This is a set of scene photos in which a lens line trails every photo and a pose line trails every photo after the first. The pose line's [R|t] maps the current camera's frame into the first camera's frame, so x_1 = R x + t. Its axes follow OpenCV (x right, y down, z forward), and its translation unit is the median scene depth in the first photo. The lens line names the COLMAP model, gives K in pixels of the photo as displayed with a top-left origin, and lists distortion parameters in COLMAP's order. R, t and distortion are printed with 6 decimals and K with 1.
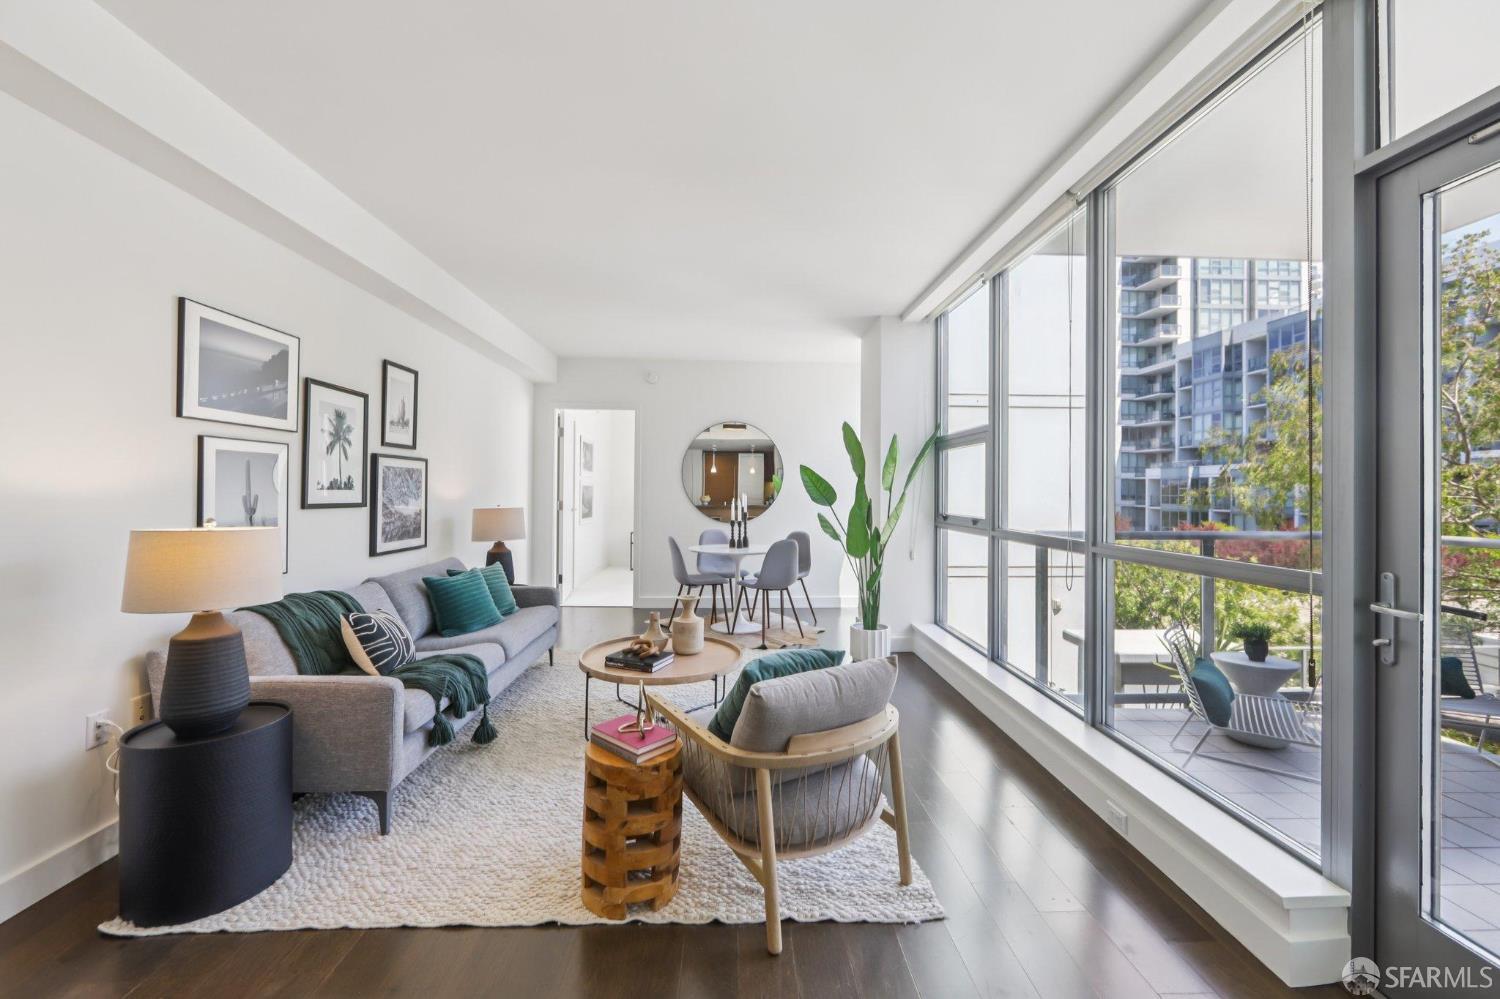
lens RADIAL K [[596.1, 0, 753.7], [0, 596.1, 494.9], [0, 0, 1]] dist [-0.003157, 0.000390]
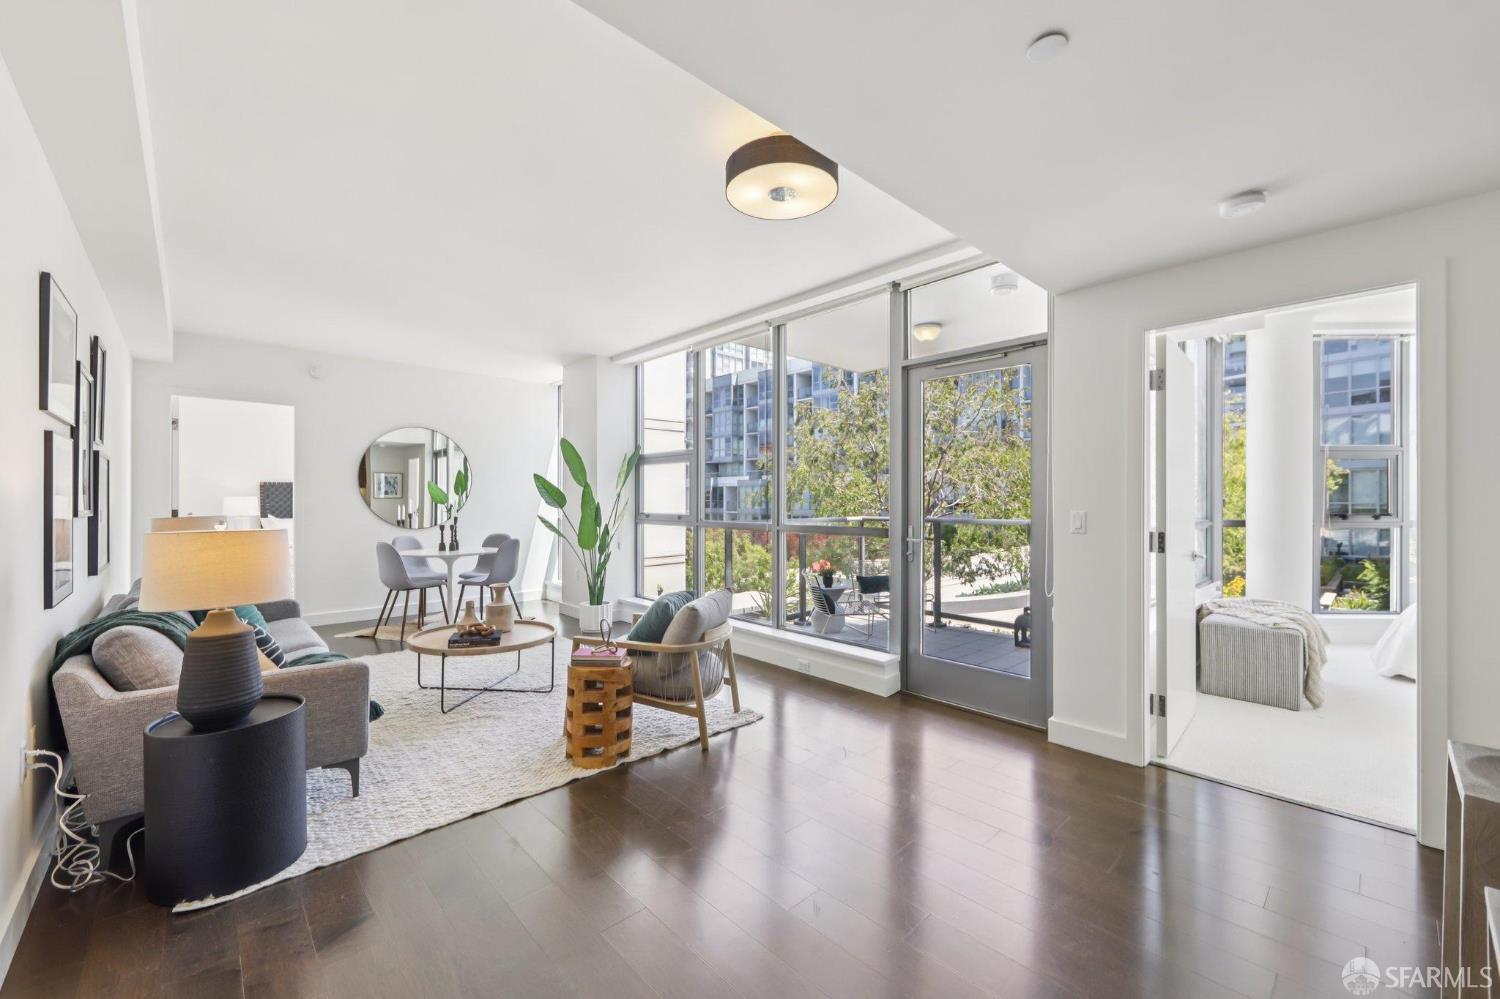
lens RADIAL K [[596.1, 0, 753.7], [0, 596.1, 494.9], [0, 0, 1]] dist [-0.003157, 0.000390]
pose [[0.755689, 0.000766, 0.654930, -0.361127], [0.006532, 0.999941, -0.008706, 0.003833], [-0.654898, 0.010858, 0.755639, -0.165271]]
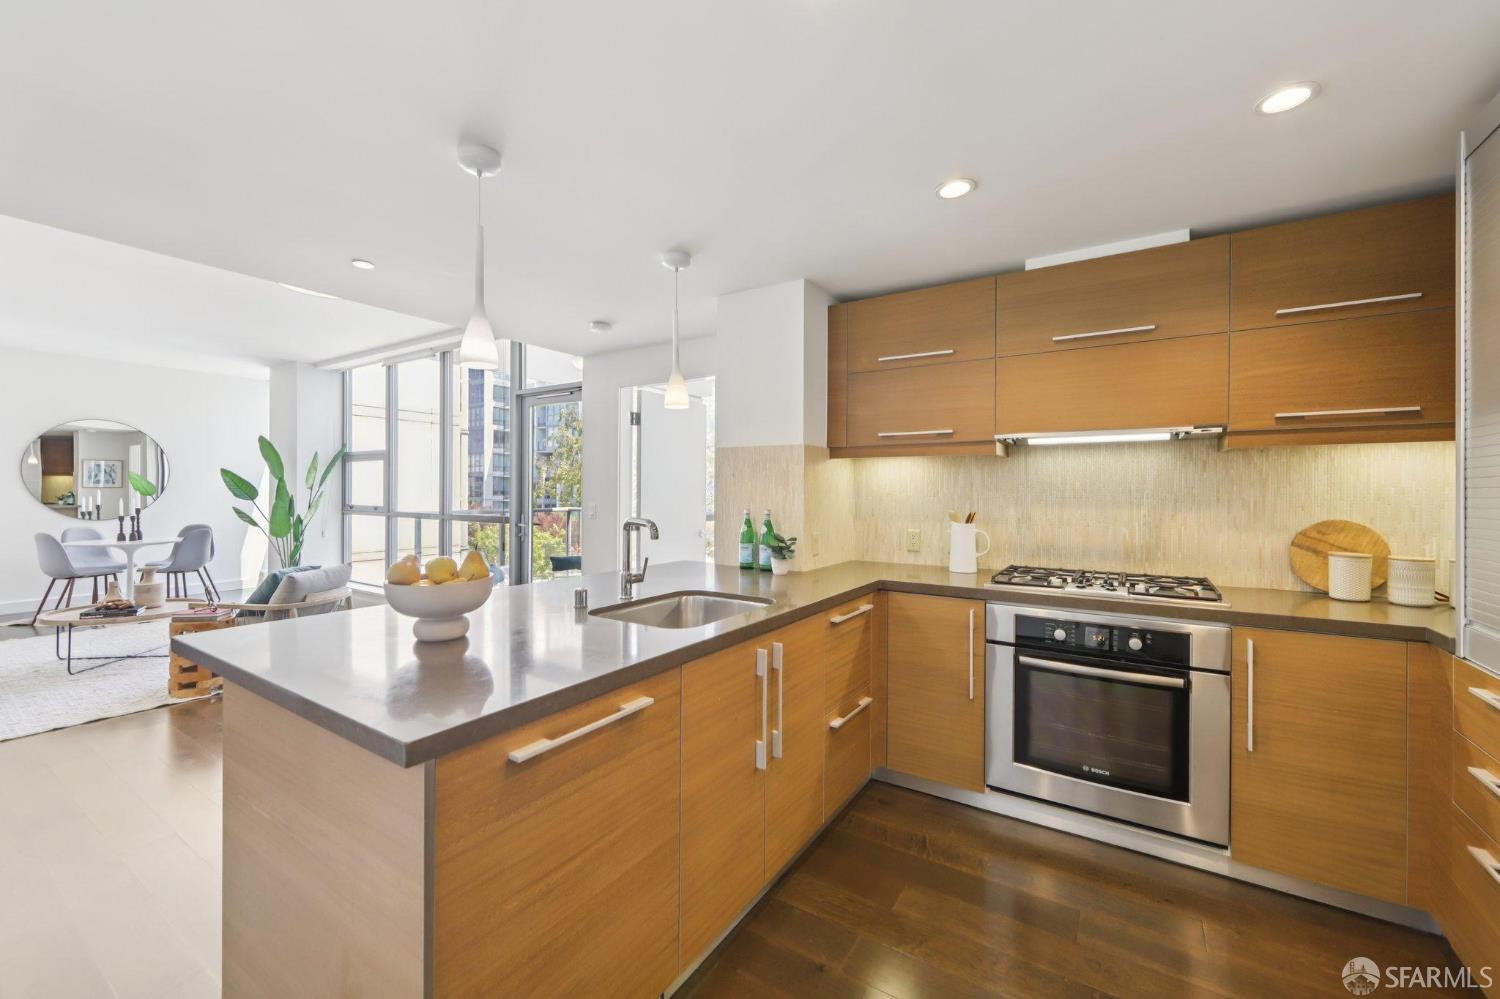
lens RADIAL K [[588.4, 0, 754.5], [0, 588.4, 492.2], [0, 0, 1]] dist [-0.001356, -0.000059]
pose [[0.567364, -0.002180, 0.823464, -0.309450], [0.000508, 0.999997, 0.002297, -0.002601], [-0.823467, -0.000885, 0.567363, -0.650307]]
